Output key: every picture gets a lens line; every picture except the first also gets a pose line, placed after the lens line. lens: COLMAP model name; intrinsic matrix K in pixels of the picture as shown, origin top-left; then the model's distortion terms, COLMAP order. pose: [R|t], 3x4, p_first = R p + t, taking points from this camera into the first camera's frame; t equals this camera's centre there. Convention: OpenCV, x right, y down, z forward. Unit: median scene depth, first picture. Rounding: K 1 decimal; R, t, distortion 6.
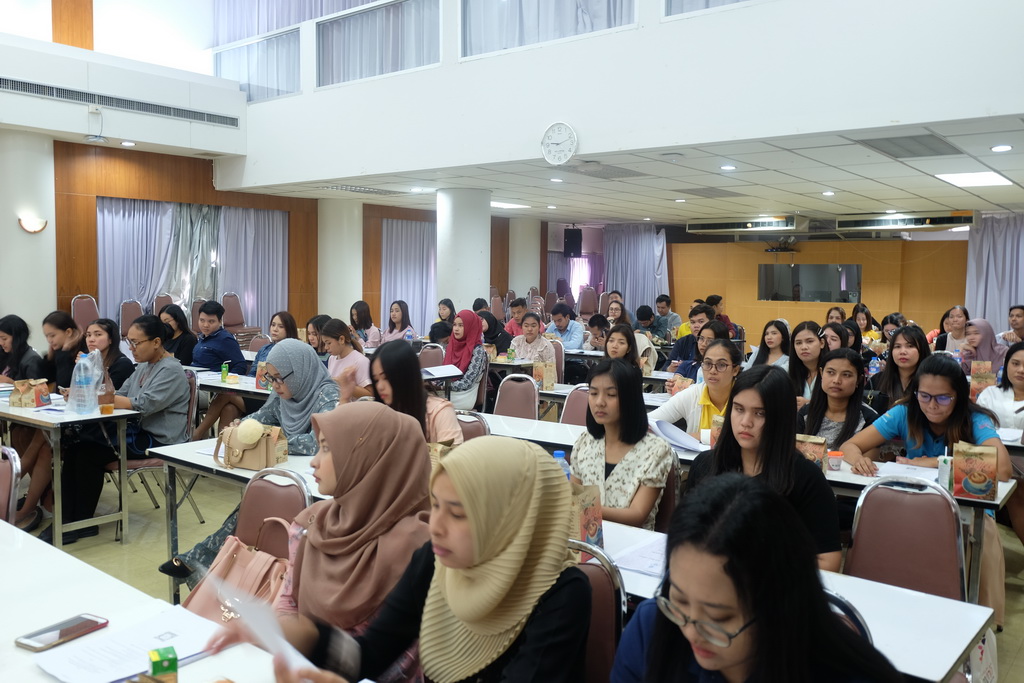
lens RADIAL K [[844.0, 0, 512.0], [0, 844.0, 341.5], [0, 0, 1]] dist [0.010648, 0.003602]
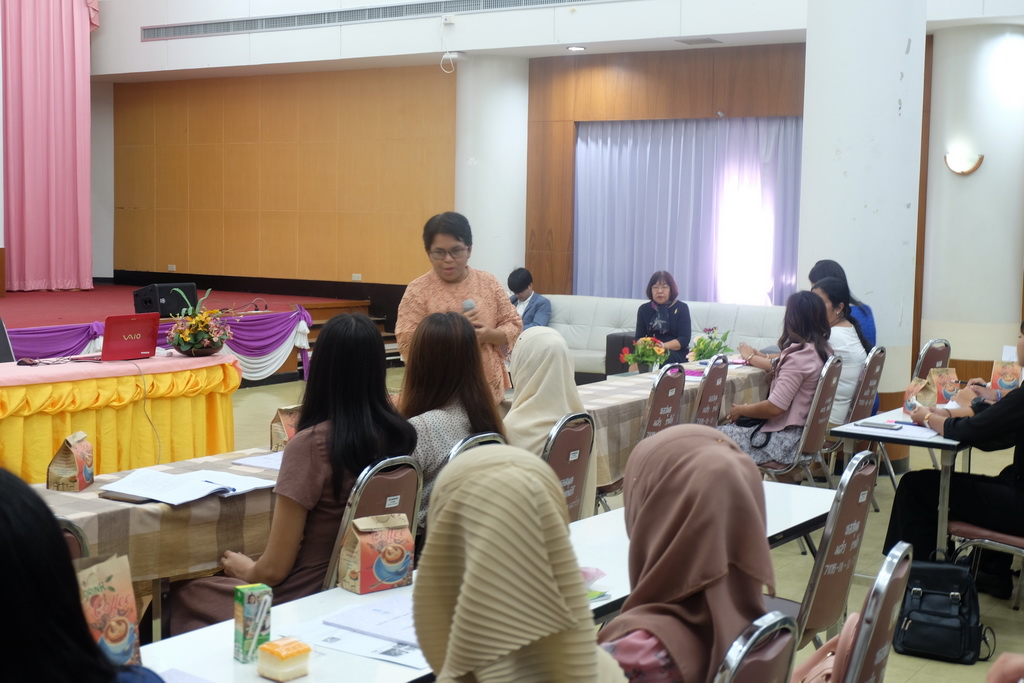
lens RADIAL K [[1361.5, 0, 512.0], [0, 1361.5, 341.5], [0, 0, 1]] dist [-0.003955, -0.005761]
pose [[0.069137, 0.073495, -0.994896, 0.842706], [-0.092981, 0.993416, 0.066925, -0.065708], [0.993265, 0.087879, 0.075515, 1.025976]]
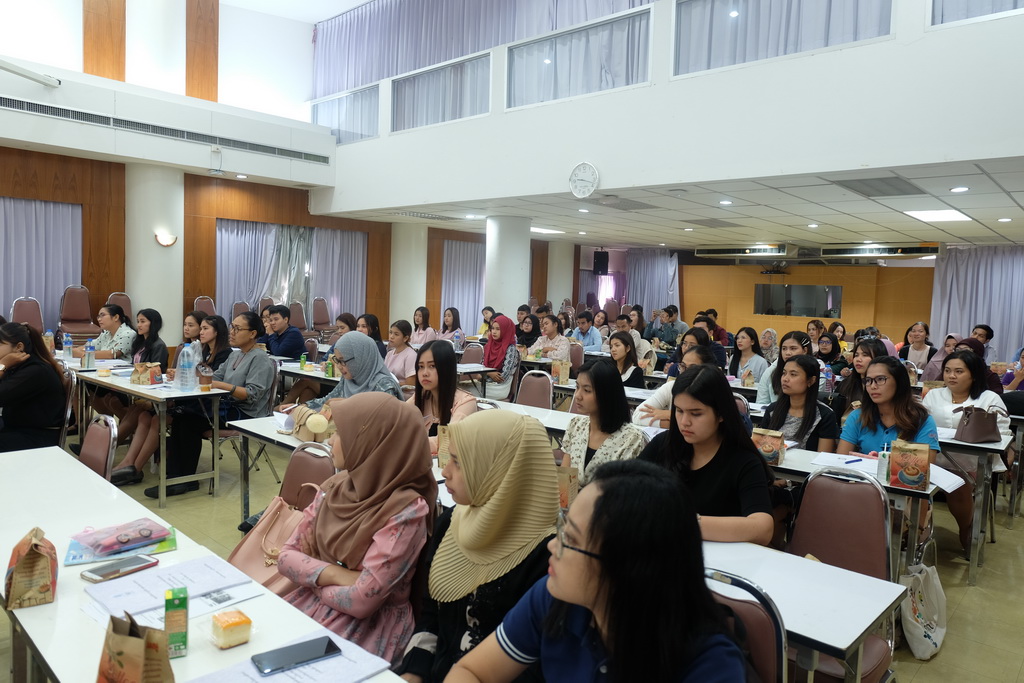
lens RADIAL K [[691.3, 0, 512.0], [0, 691.3, 341.5], [0, 0, 1]] dist [-0.002425, 0.004029]
pose [[0.997914, 0.026985, -0.058648, 0.013109], [-0.027051, 0.999634, -0.000332, -0.000353], [0.058617, 0.001918, 0.998279, 0.004931]]
